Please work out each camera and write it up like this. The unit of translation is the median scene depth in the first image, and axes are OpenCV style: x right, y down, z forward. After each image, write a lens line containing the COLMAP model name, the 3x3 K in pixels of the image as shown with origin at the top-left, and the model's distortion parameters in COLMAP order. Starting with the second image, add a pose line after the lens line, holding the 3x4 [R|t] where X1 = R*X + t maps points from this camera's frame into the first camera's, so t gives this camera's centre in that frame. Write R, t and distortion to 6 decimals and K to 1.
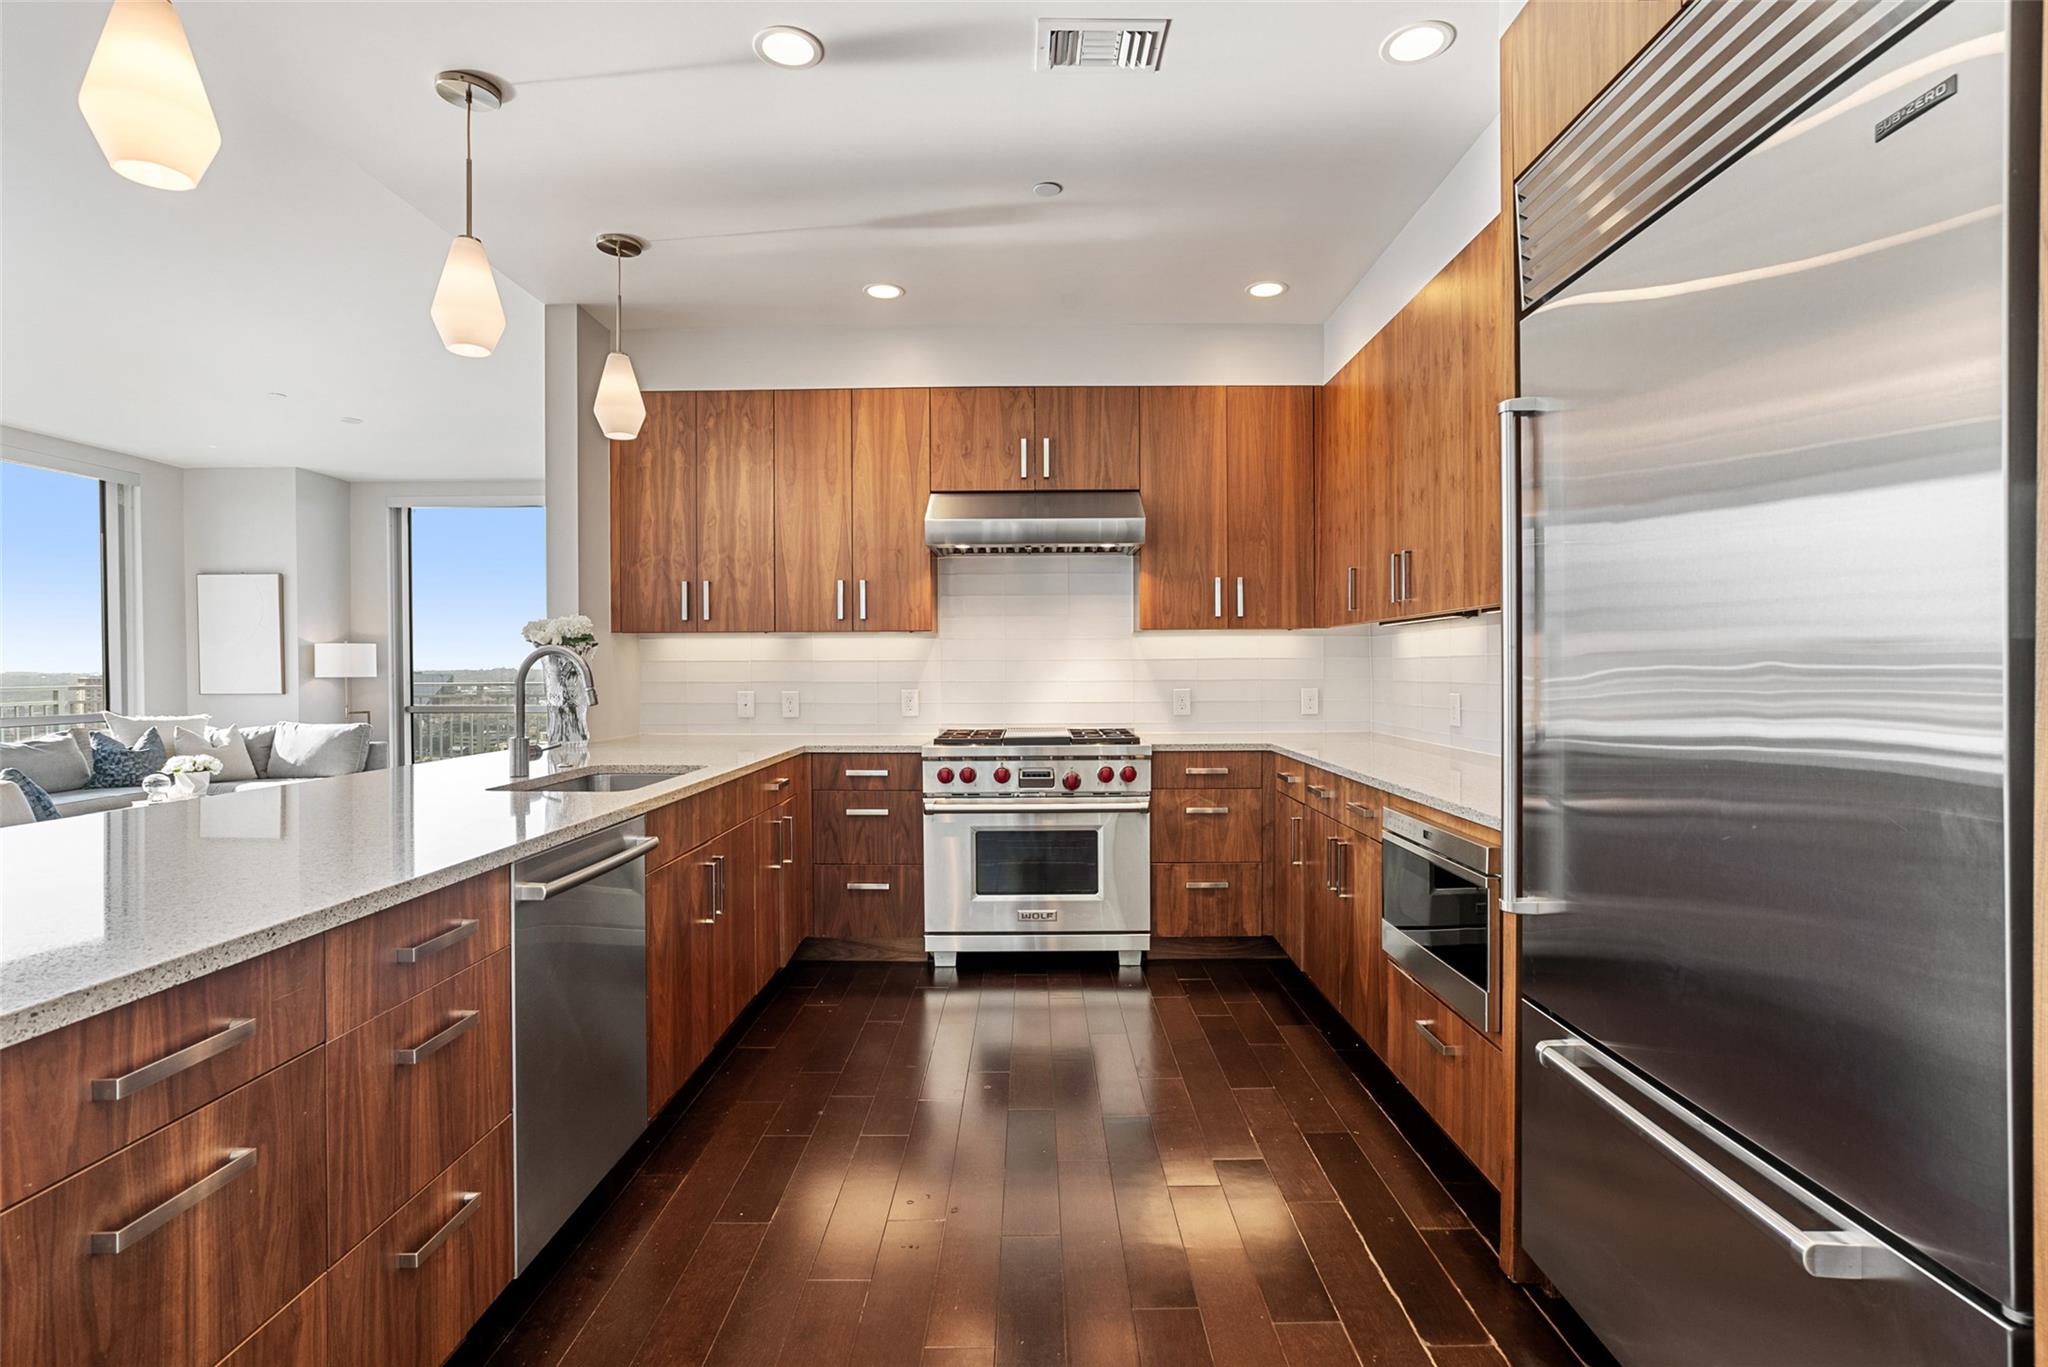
lens RADIAL K [[950.1, 0, 1105.6], [0, 950.1, 662.6], [0, 0, 1]] dist [-0.017191, 0.001467]
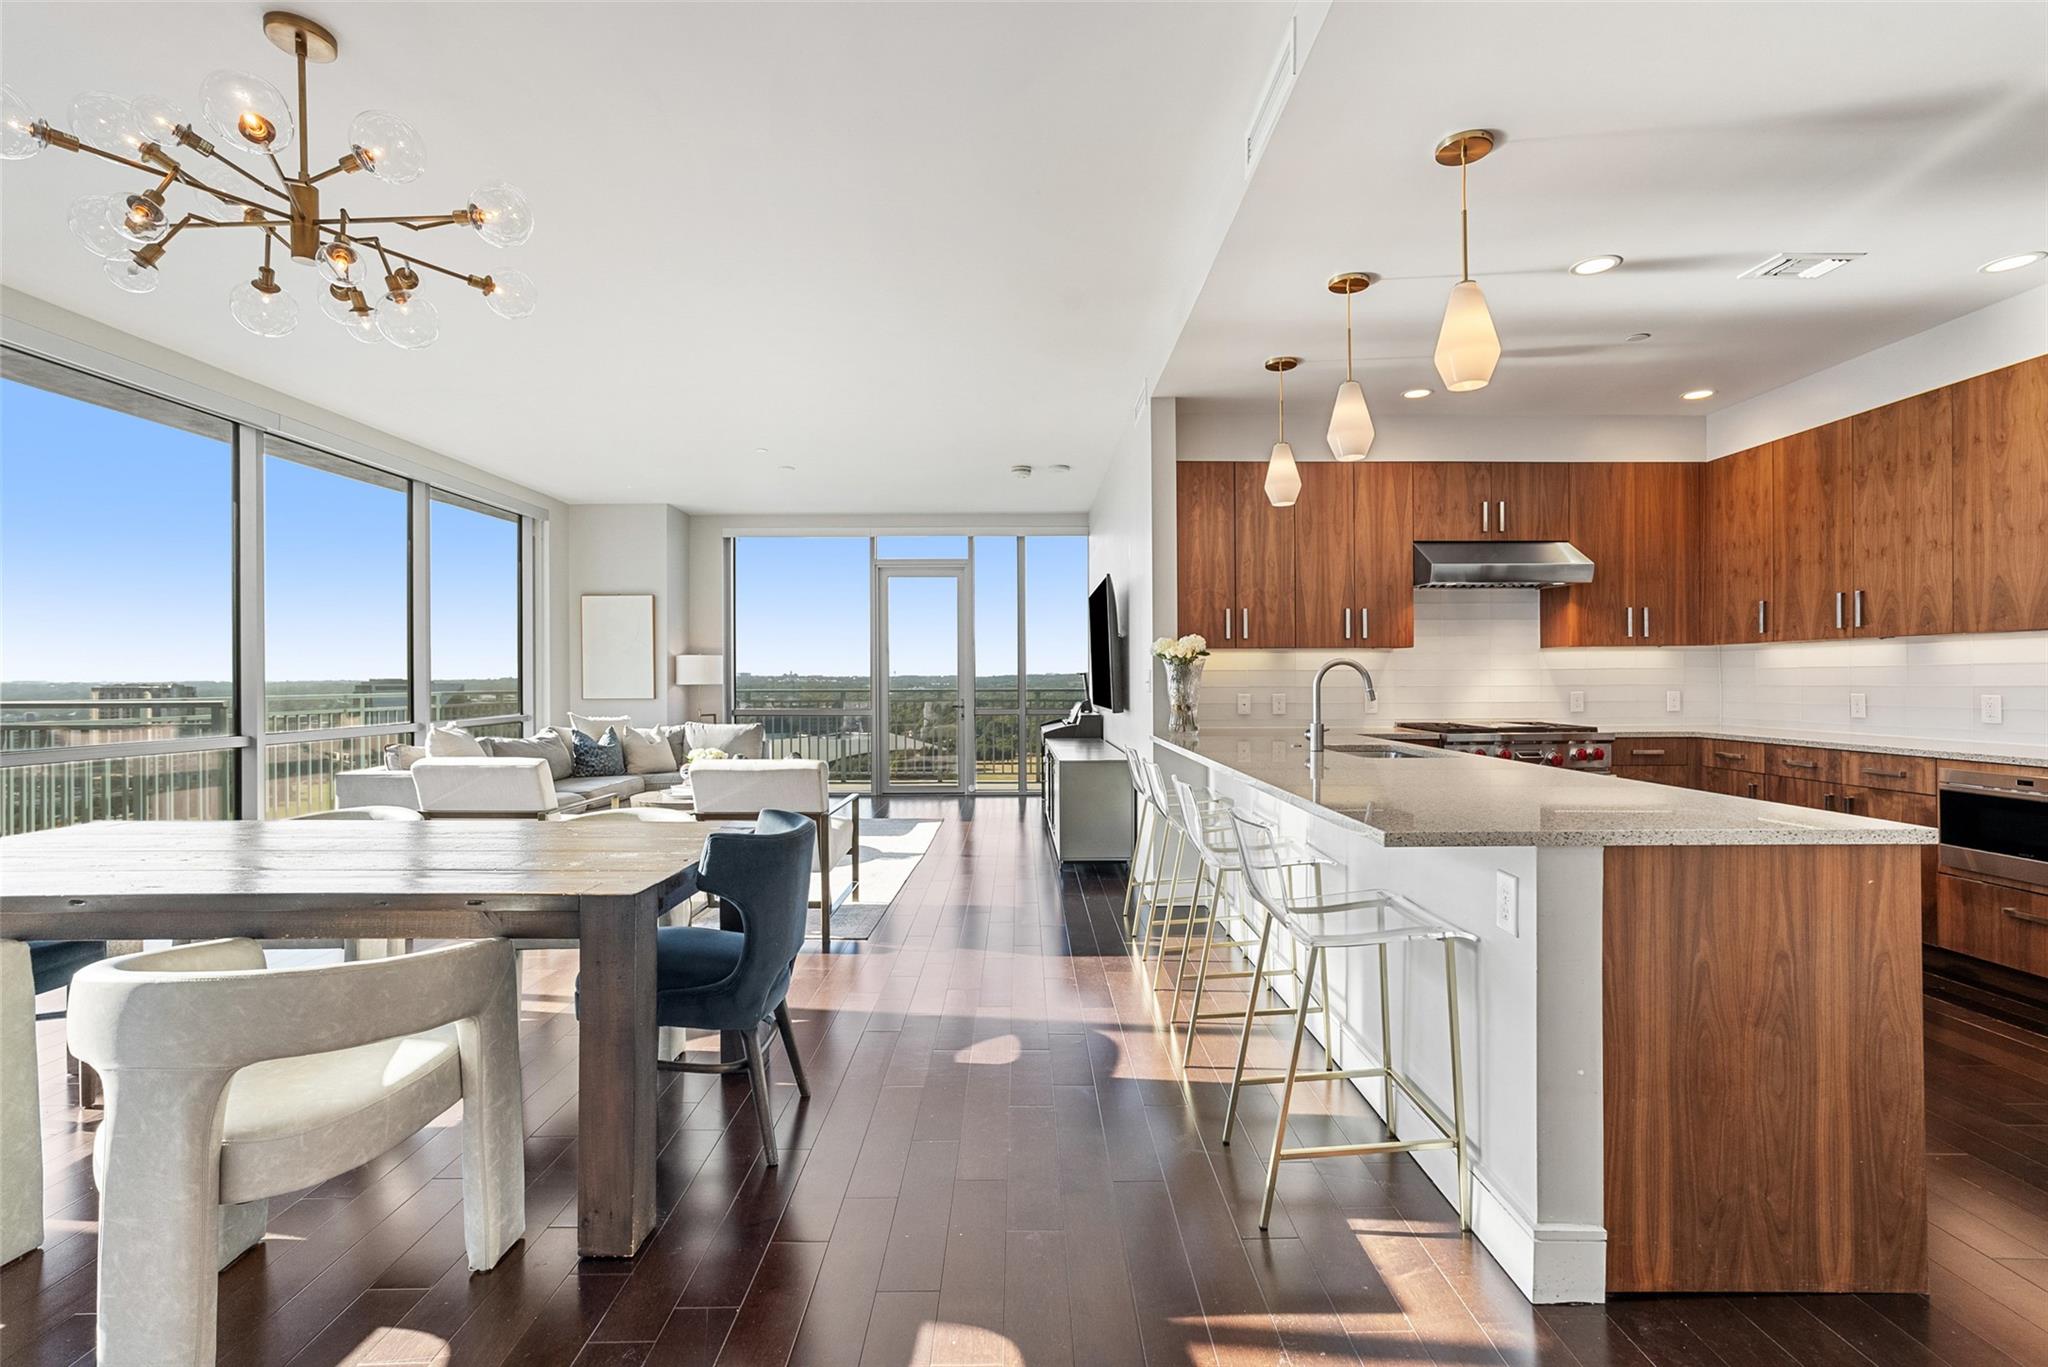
lens RADIAL K [[918.7, 0, 1084.0], [0, 918.7, 674.1], [0, 0, 1]] dist [-0.004088, 0.006202]
pose [[0.999450, 0.000943, 0.033151, -0.682024], [-0.000921, 0.999999, -0.000666, 0.005011], [-0.033151, 0.000635, 0.999450, -0.254534]]
